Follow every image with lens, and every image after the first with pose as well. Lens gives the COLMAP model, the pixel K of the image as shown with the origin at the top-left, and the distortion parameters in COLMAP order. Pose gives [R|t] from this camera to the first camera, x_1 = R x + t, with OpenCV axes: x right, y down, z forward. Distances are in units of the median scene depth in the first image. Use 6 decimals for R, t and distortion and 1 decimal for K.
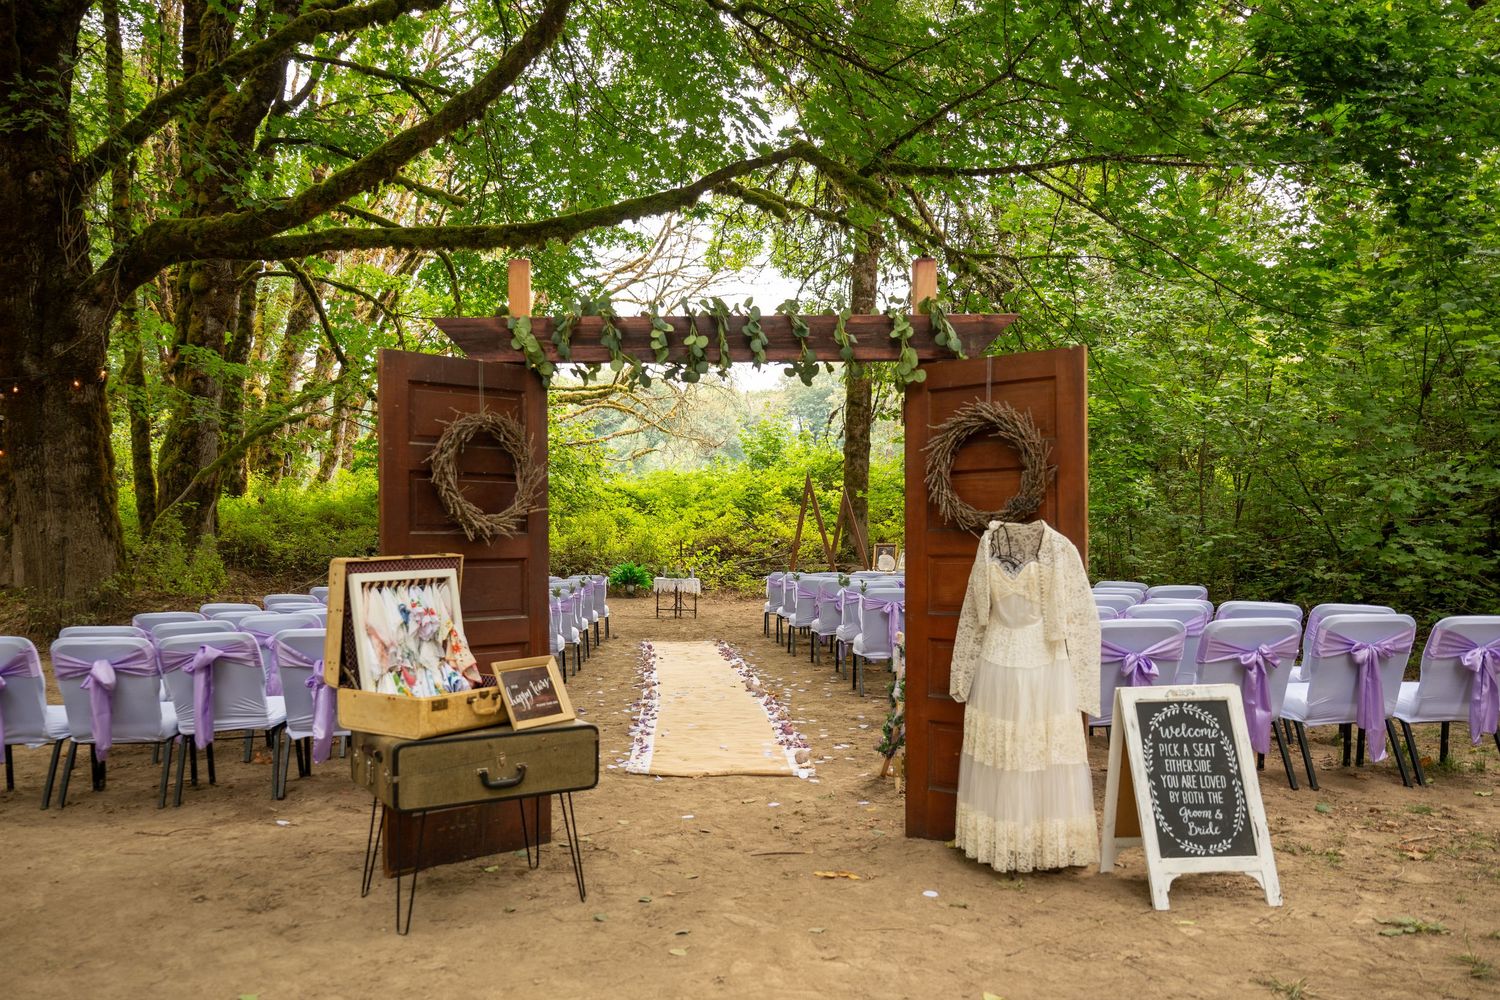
lens RADIAL K [[1088.2, 0, 749.6], [0, 1088.2, 535.5], [0, 0, 1]] dist [-0.001246, 0.000840]
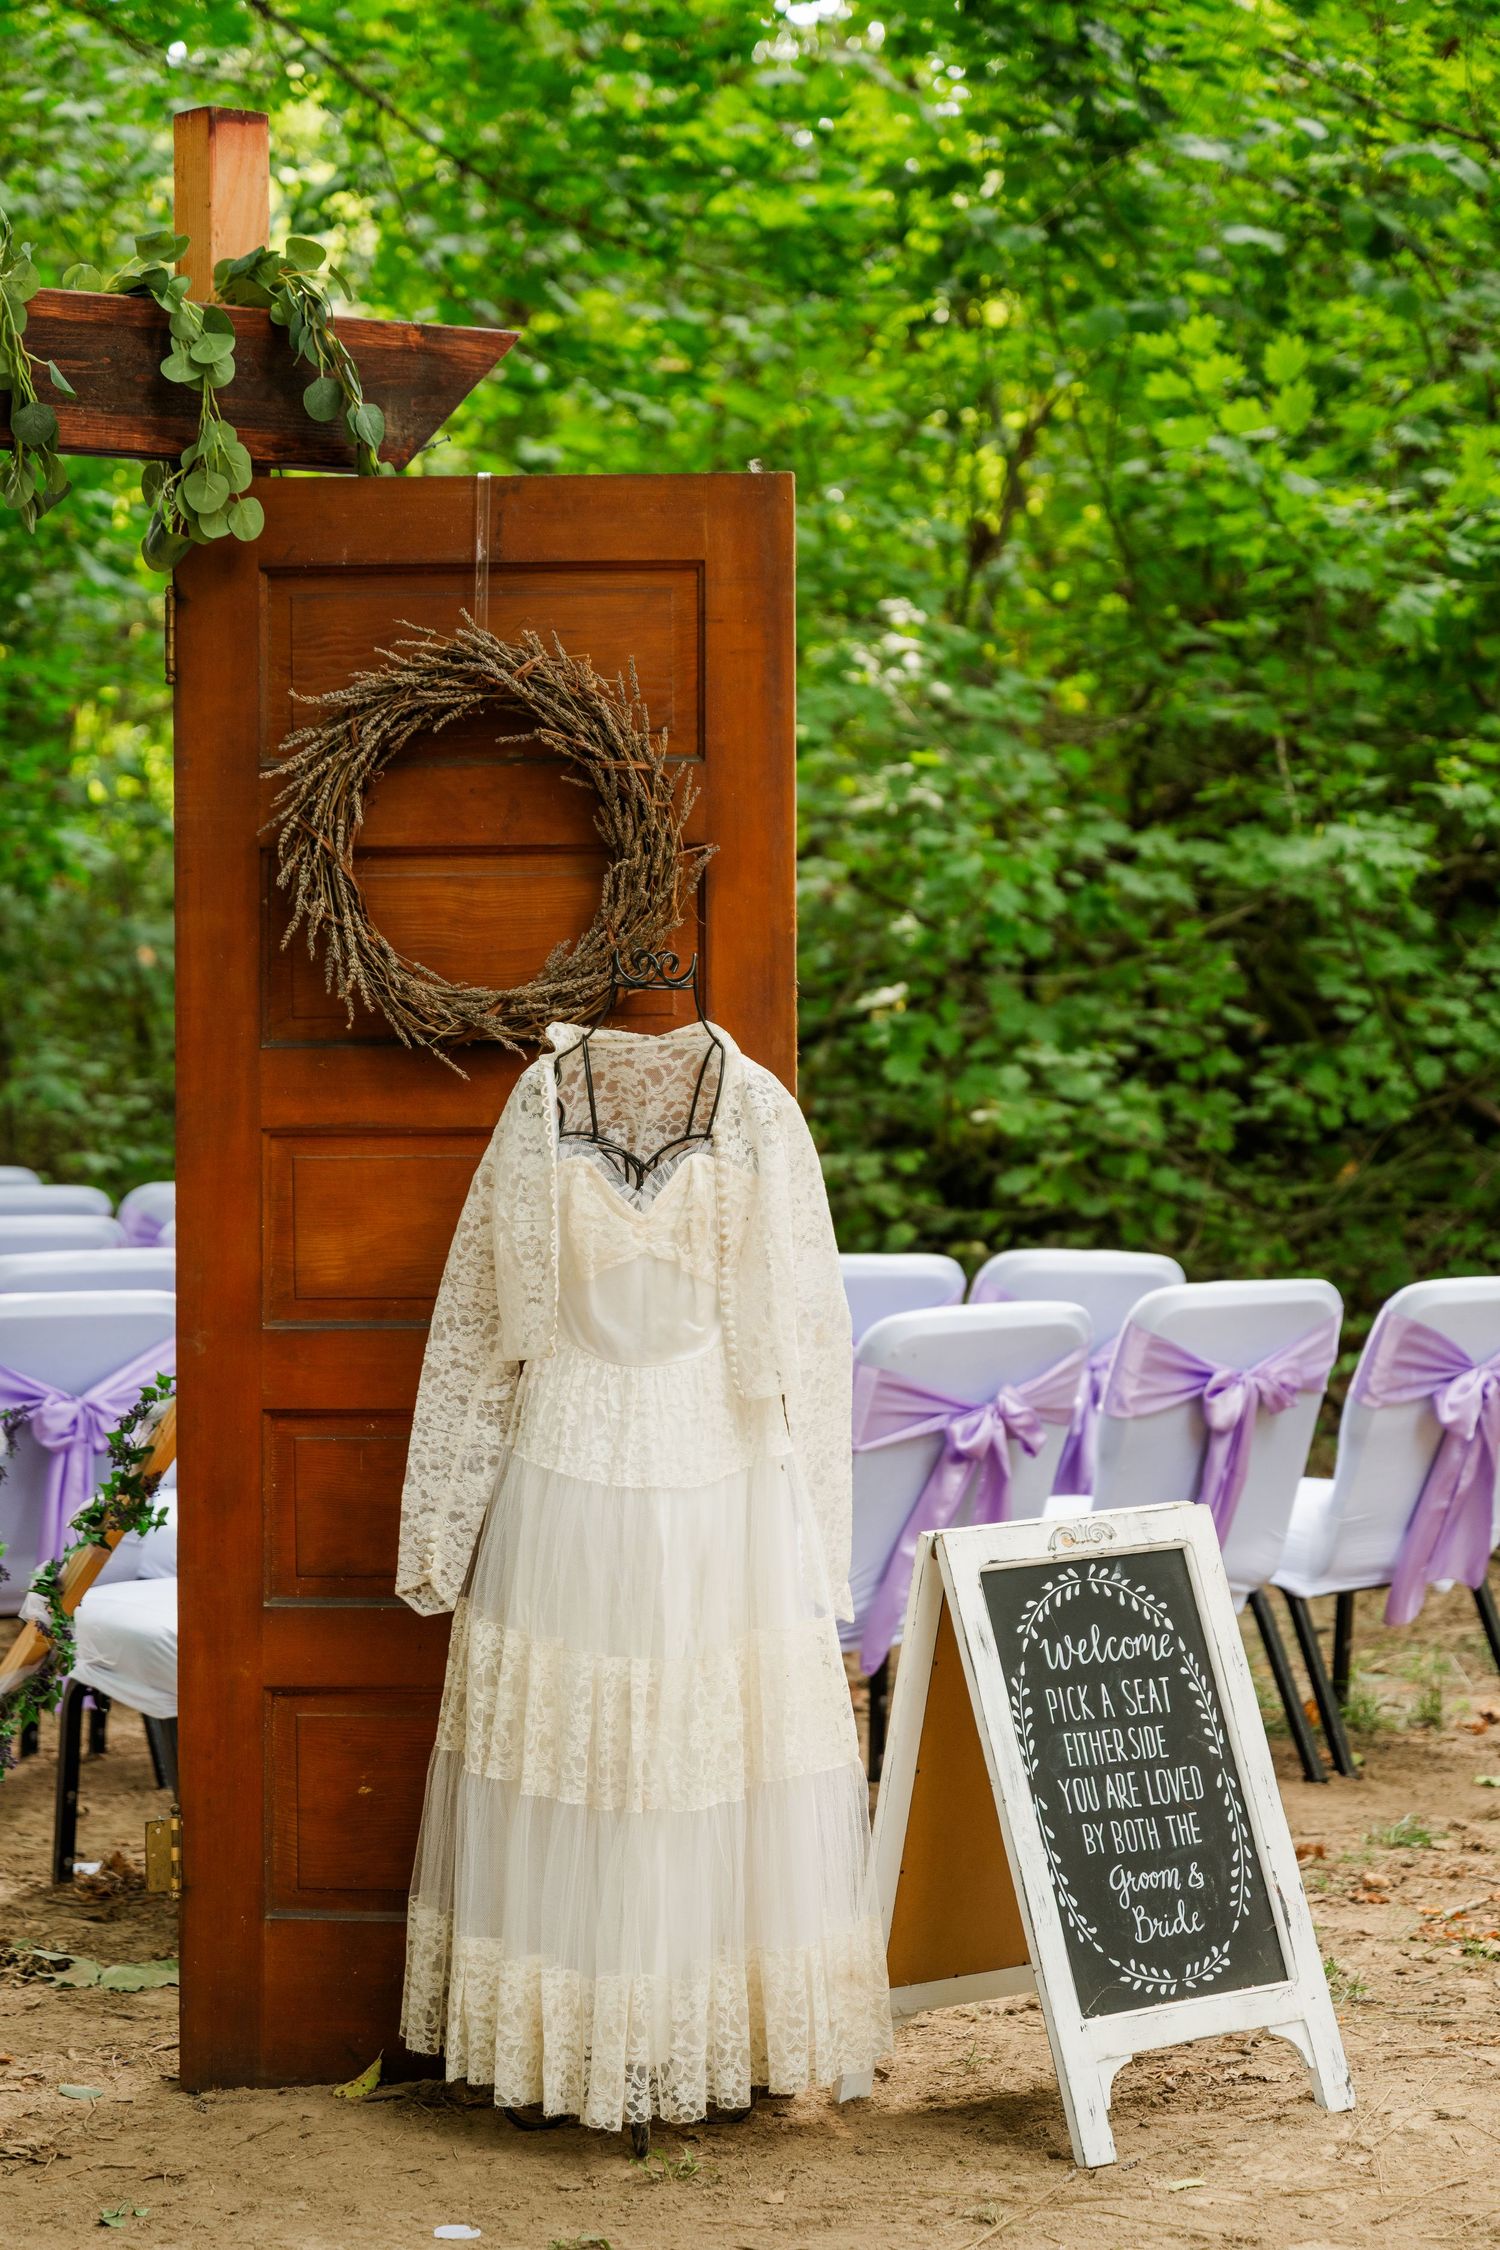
lens RADIAL K [[4646.7, 0, 750.0], [0, 4646.7, 1125.0], [0, 0, 1]] dist [0.036082, -0.194558]
pose [[0.821127, -0.010310, 0.570653, -0.517847], [-0.009670, 0.999442, 0.031970, -0.028893], [-0.570664, -0.031770, 0.820569, -0.127581]]
